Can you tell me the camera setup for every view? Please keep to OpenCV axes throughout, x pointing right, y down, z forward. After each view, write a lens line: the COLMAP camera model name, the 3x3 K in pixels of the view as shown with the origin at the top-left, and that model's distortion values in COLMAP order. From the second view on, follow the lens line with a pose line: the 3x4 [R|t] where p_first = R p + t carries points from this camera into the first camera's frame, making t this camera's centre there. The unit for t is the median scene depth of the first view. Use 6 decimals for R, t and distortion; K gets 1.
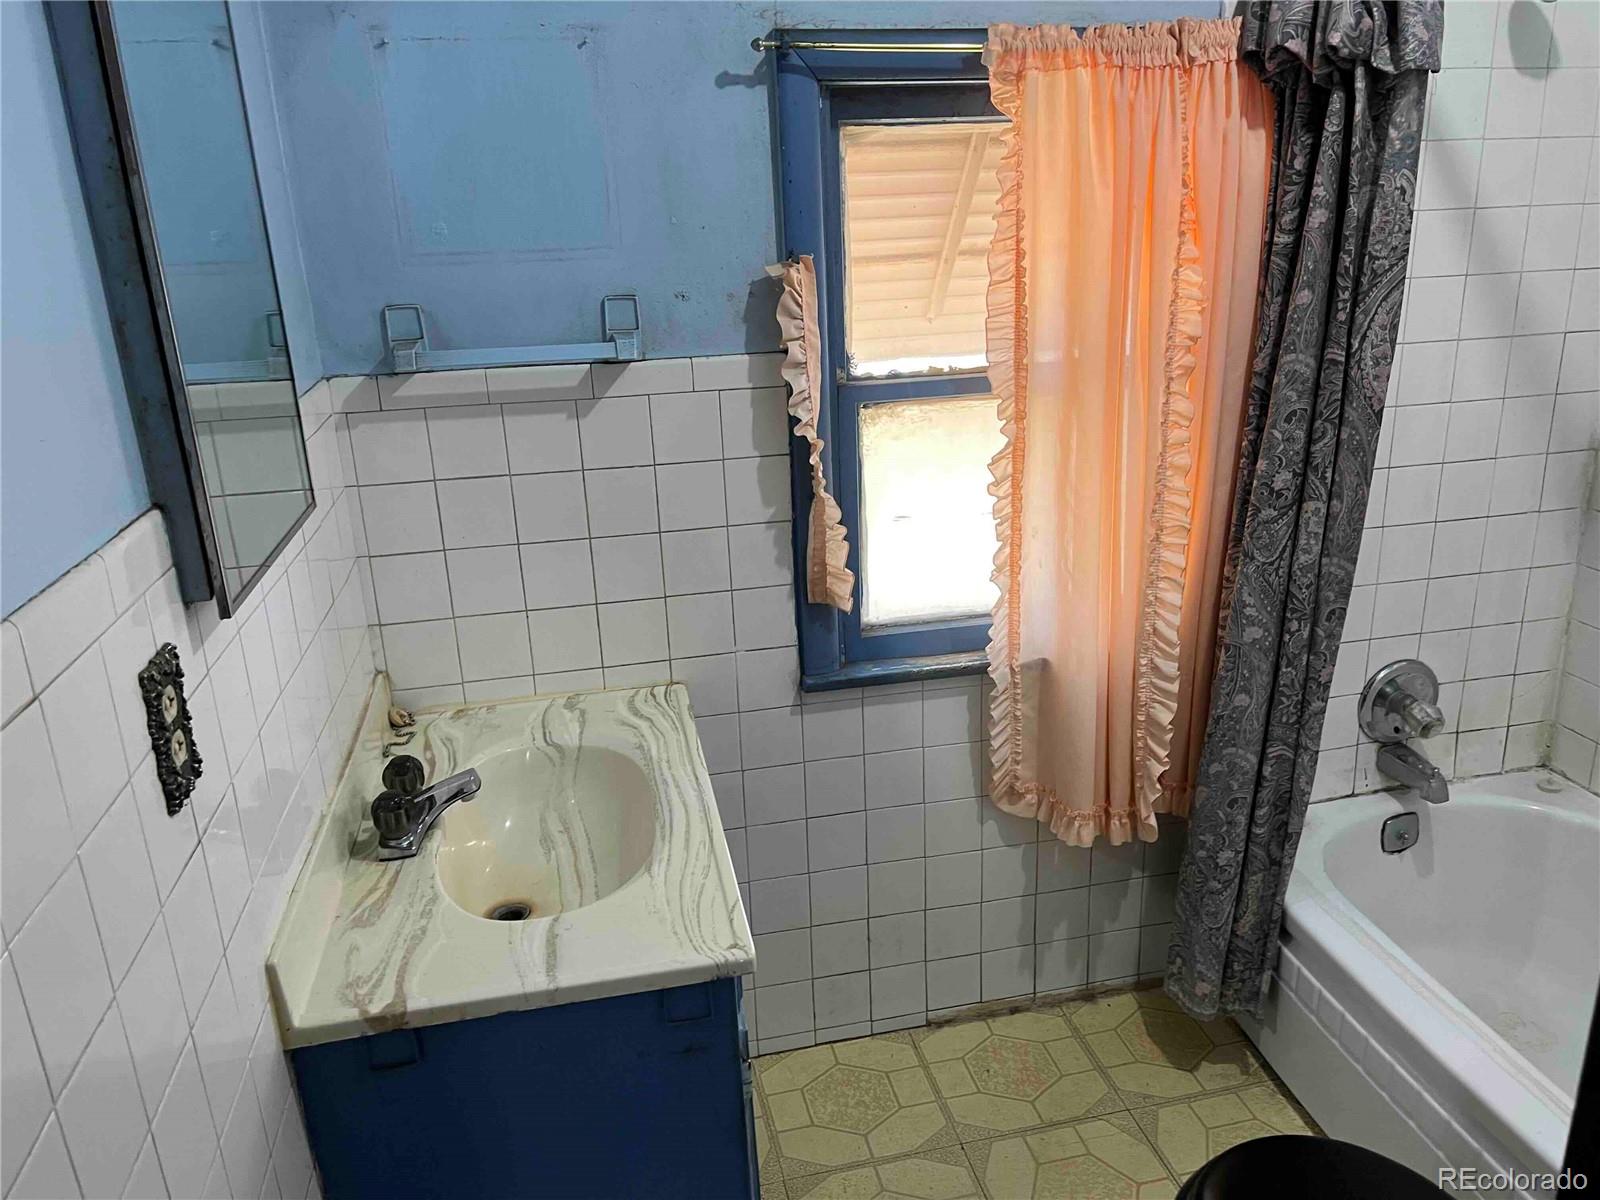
lens RADIAL K [[1178.6, 0, 803.6], [0, 1178.6, 599.0], [0, 0, 1]] dist [0.008633, -0.004328]
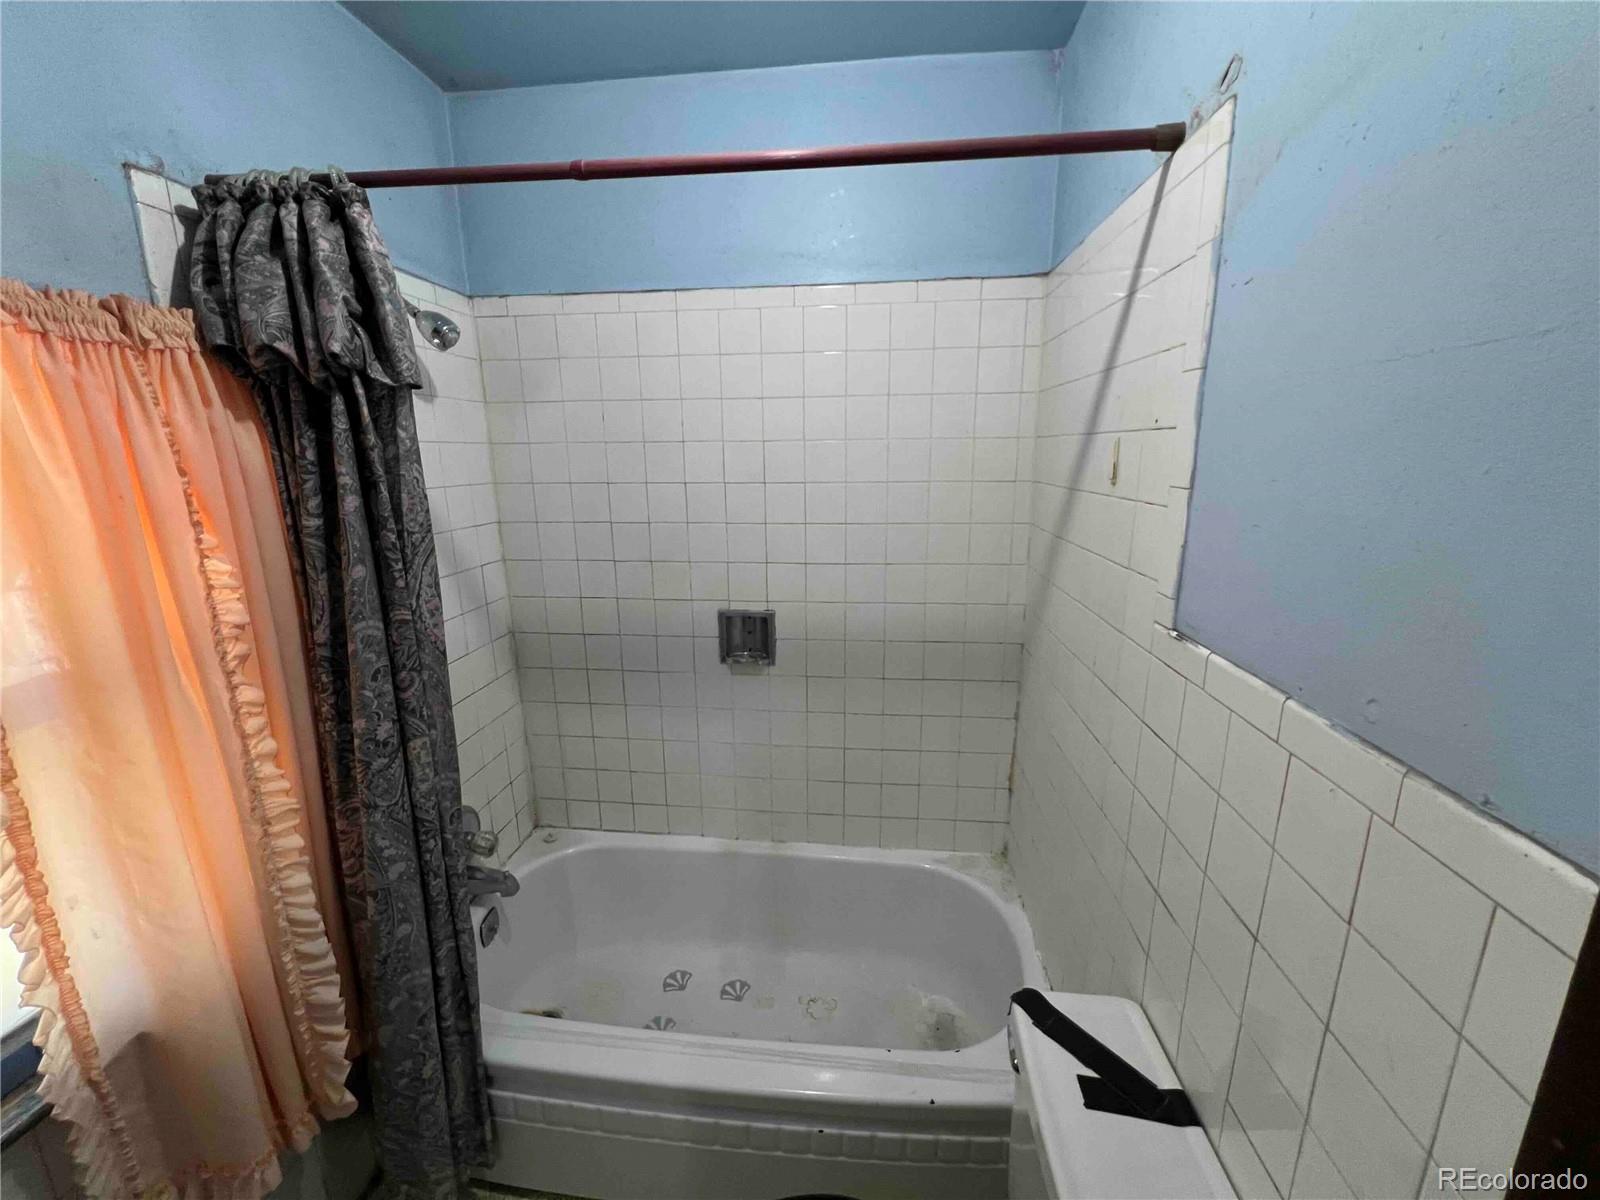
lens RADIAL K [[640.3, 0, 797.4], [0, 640.3, 597.2], [0, 0, 1]] dist [-0.001324, 0.000276]
pose [[0.315490, -0.177182, 0.932241, -0.009797], [0.302448, 0.949953, 0.078194, -0.150695], [-0.899440, 0.257285, 0.353289, 0.410879]]
